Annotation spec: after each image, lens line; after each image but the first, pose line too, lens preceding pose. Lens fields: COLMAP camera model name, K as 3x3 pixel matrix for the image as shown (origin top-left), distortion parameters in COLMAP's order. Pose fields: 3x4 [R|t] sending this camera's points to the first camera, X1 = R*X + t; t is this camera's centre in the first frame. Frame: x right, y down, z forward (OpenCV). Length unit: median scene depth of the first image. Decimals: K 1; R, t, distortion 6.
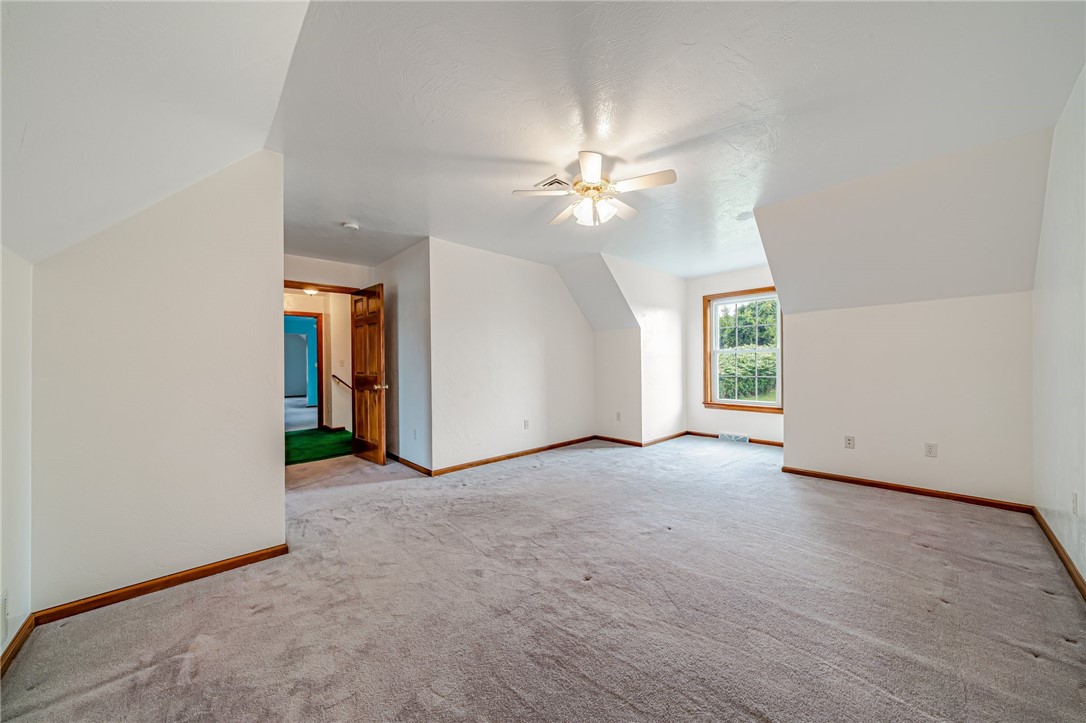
lens RADIAL K [[380.6, 0, 533.5], [0, 380.6, 362.8], [0, 0, 1]] dist [-0.001361, -0.000336]
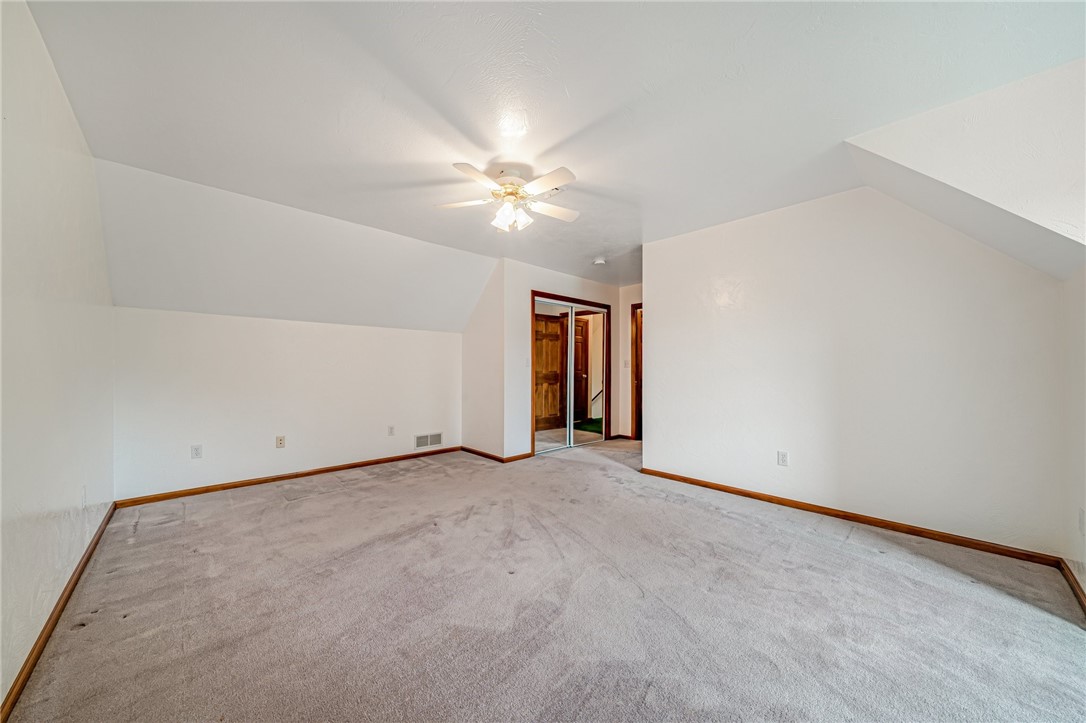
lens RADIAL K [[380.6, 0, 539.8], [0, 380.6, 366.7], [0, 0, 1]] dist [-0.001361, -0.000336]
pose [[0.005766, 0.008013, -0.999951, 0.856152], [-0.000873, 0.999968, 0.008009, -0.003495], [0.999983, 0.000827, 0.005773, 0.782301]]
